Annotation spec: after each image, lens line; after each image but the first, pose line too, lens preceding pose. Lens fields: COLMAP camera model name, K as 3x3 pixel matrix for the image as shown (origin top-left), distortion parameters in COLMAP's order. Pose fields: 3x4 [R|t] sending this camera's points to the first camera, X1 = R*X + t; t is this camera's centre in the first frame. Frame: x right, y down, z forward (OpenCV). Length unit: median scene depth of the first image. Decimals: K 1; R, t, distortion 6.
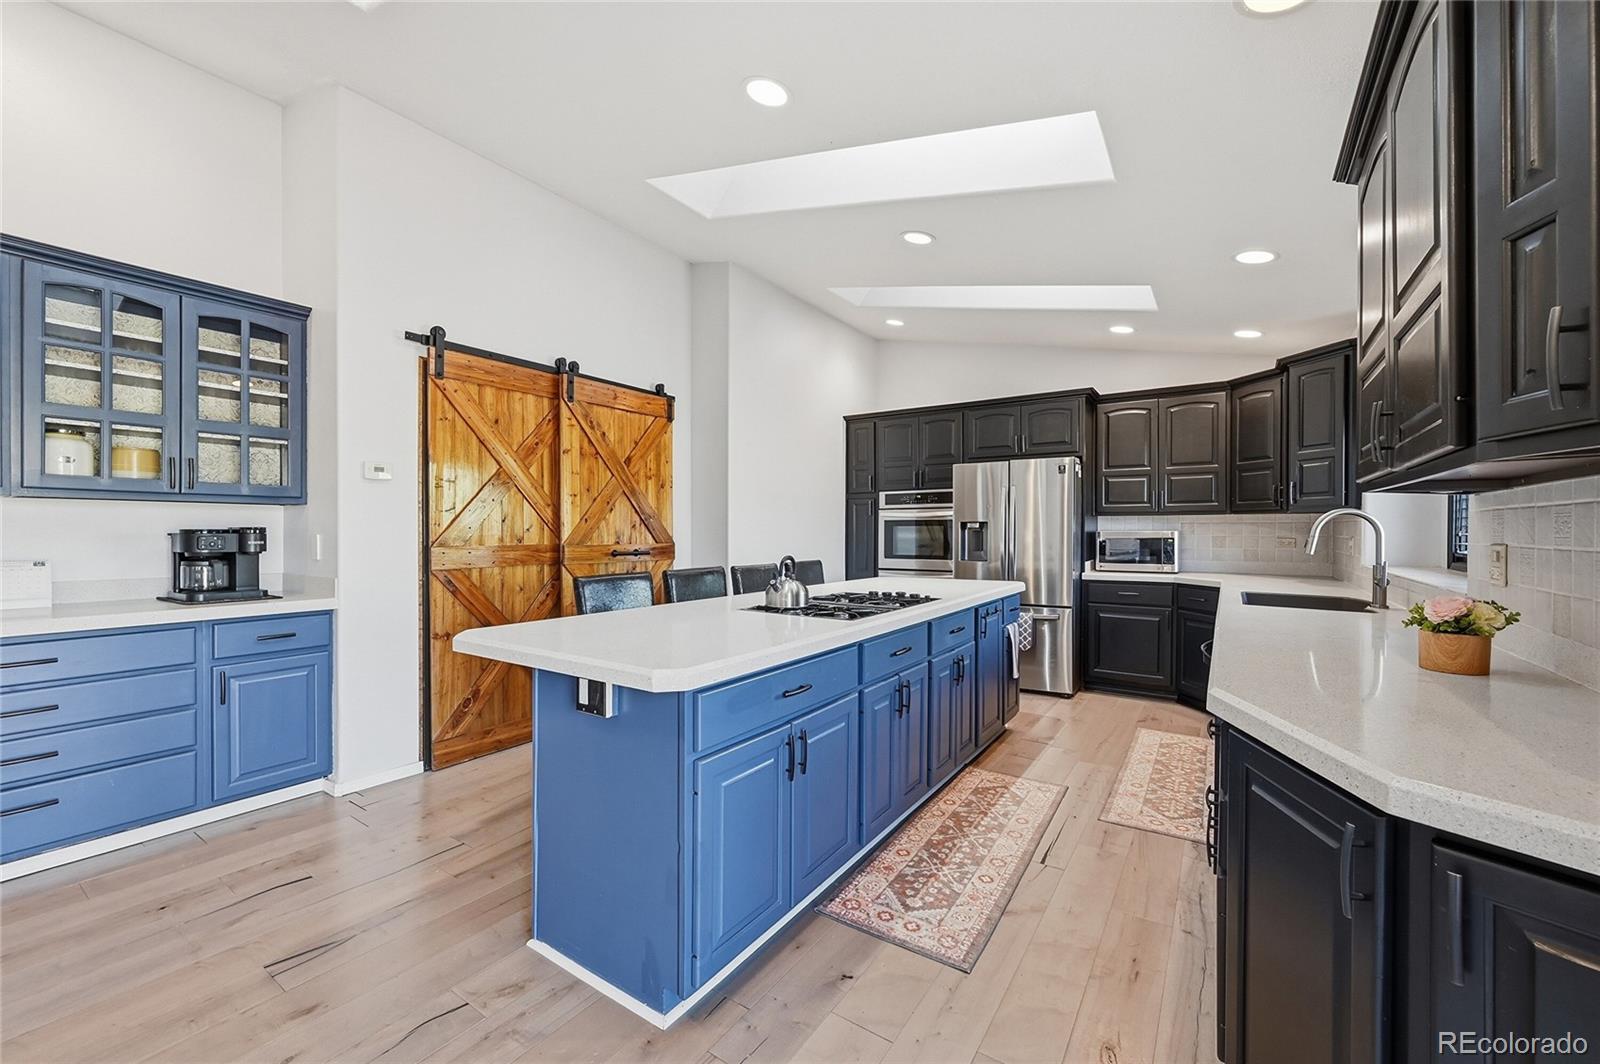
lens RADIAL K [[631.5, 0, 801.2], [0, 631.5, 529.7], [0, 0, 1]] dist [0.001897, -0.000074]
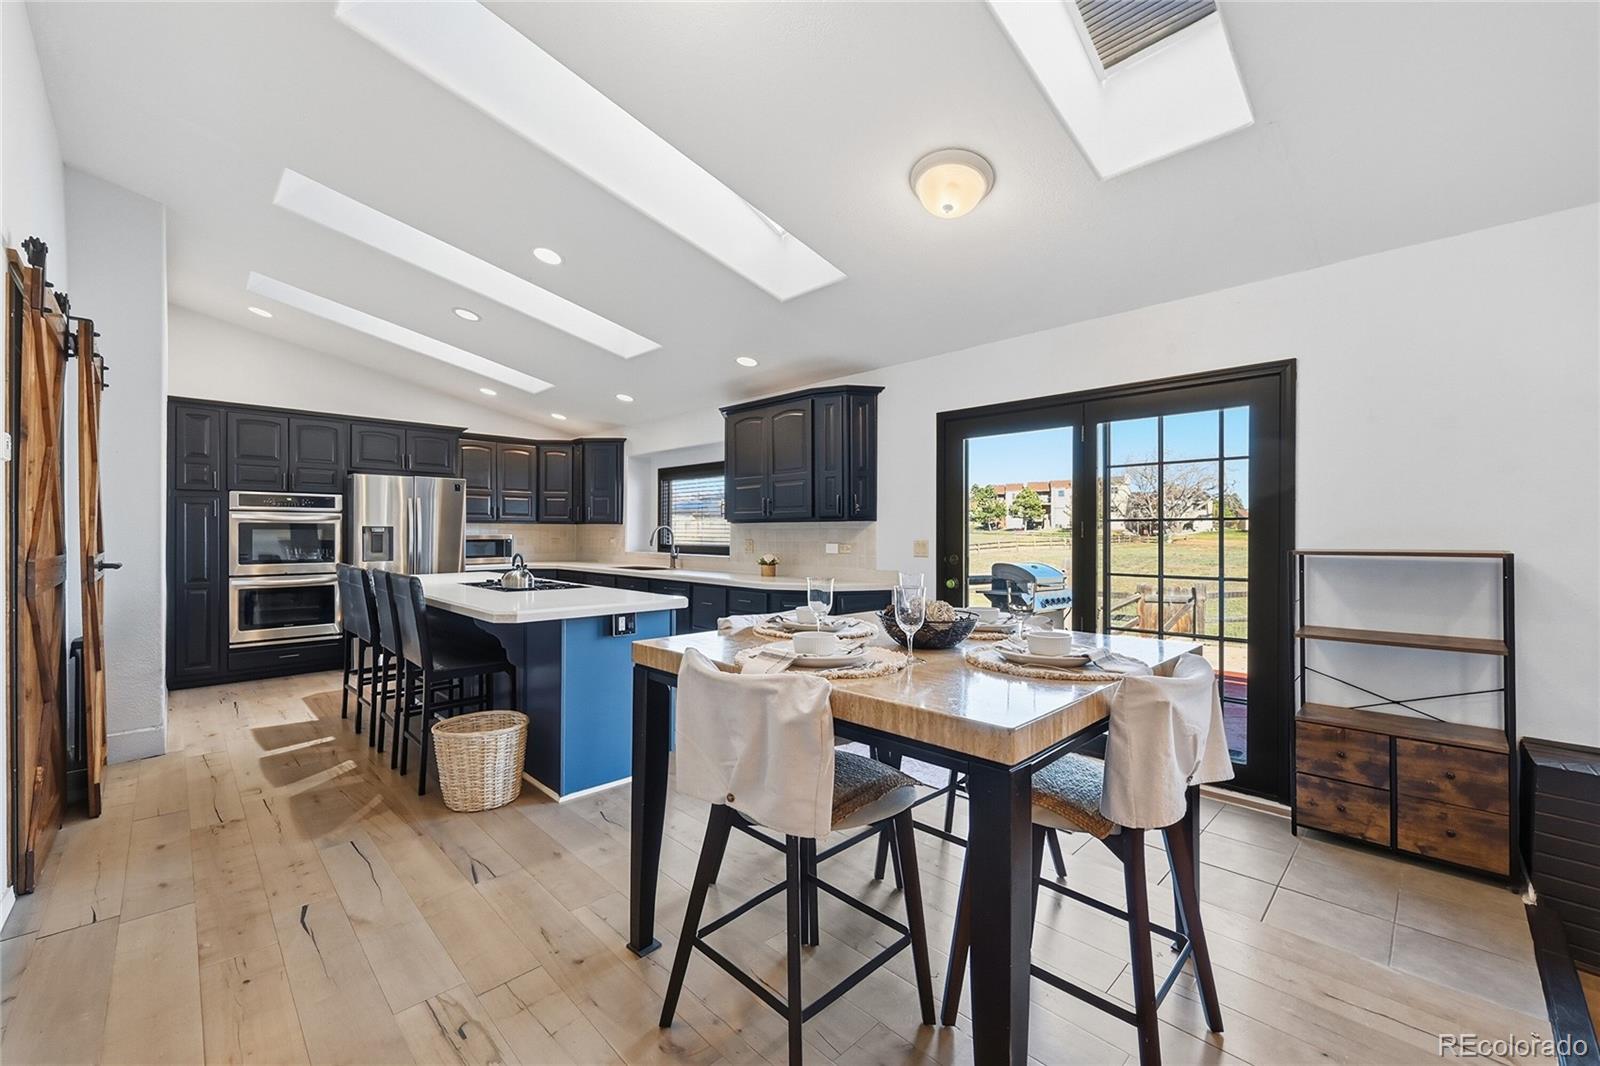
lens RADIAL K [[635.4, 0, 796.7], [0, 635.4, 534.6], [0, 0, 1]] dist [0.000581, 0.000270]
pose [[0.196230, -0.002473, 0.980555, -0.859081], [-0.004972, 0.999981, 0.003517, -0.007406], [-0.980545, -0.005565, 0.196214, 0.050436]]
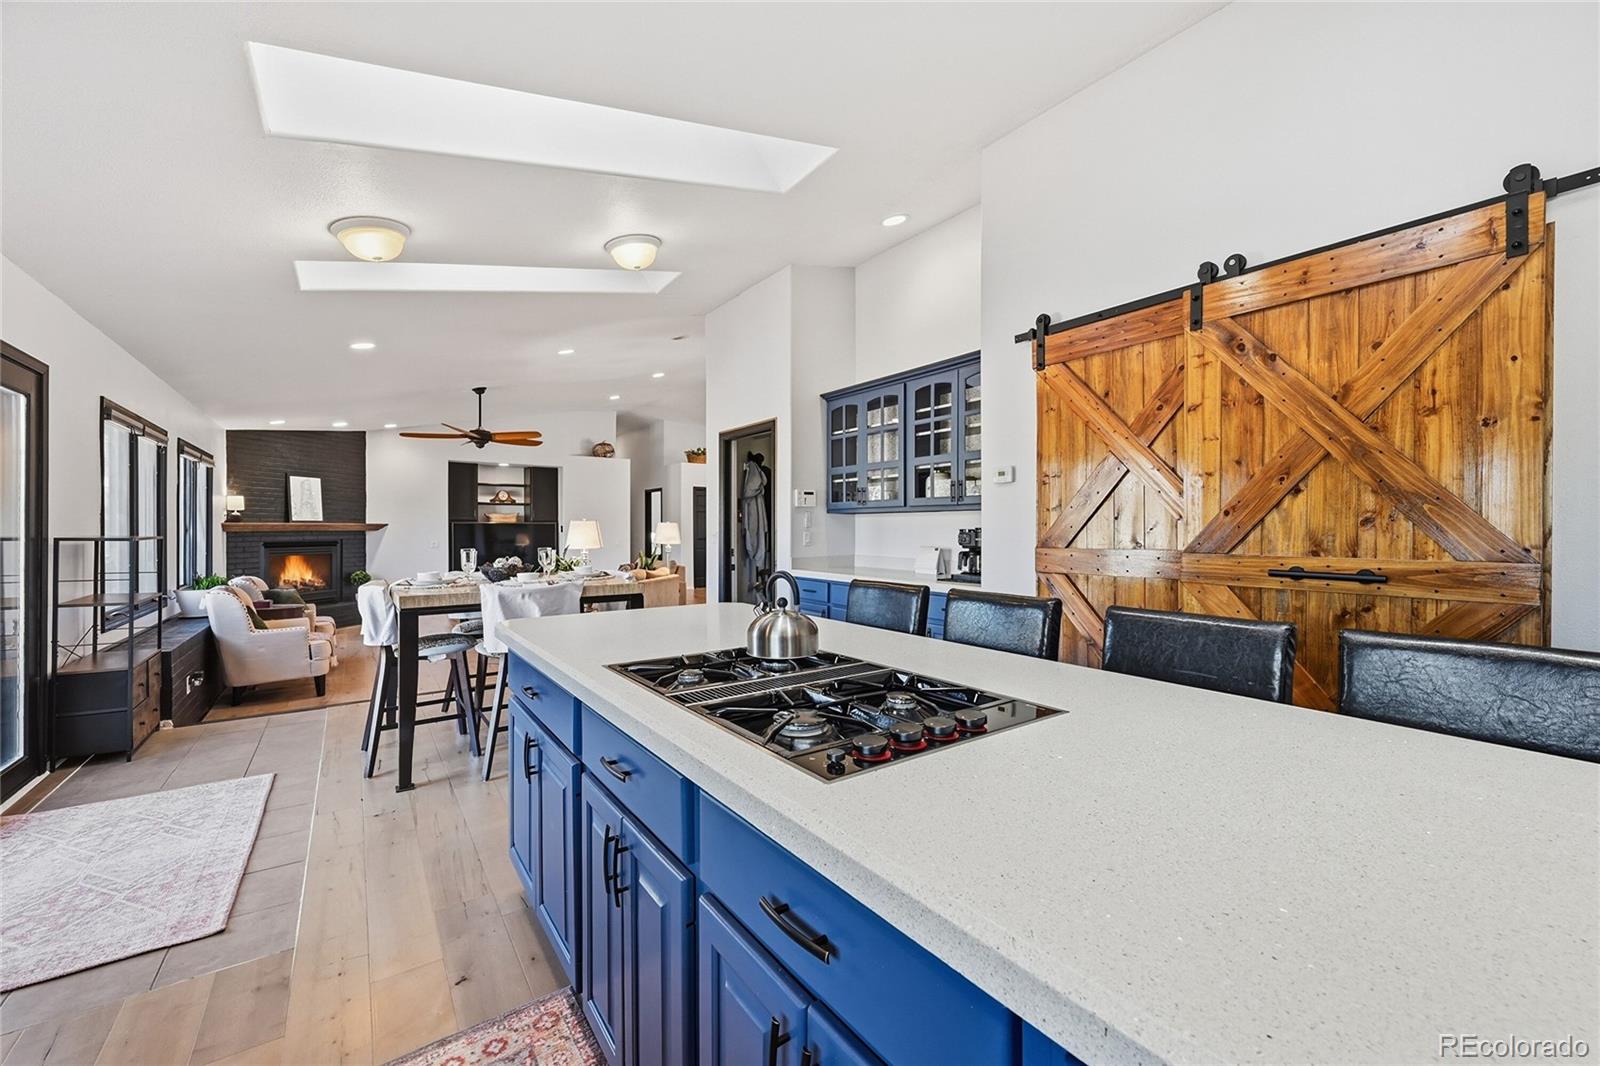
lens RADIAL K [[631.5, 0, 801.2], [0, 631.5, 530.7], [0, 0, 1]] dist [0.001897, -0.000074]
pose [[-0.350150, 0.000836, -0.936693, 0.346460], [0.000890, 0.999999, 0.000560, 0.000778], [0.936693, -0.000638, -0.350150, 0.785640]]
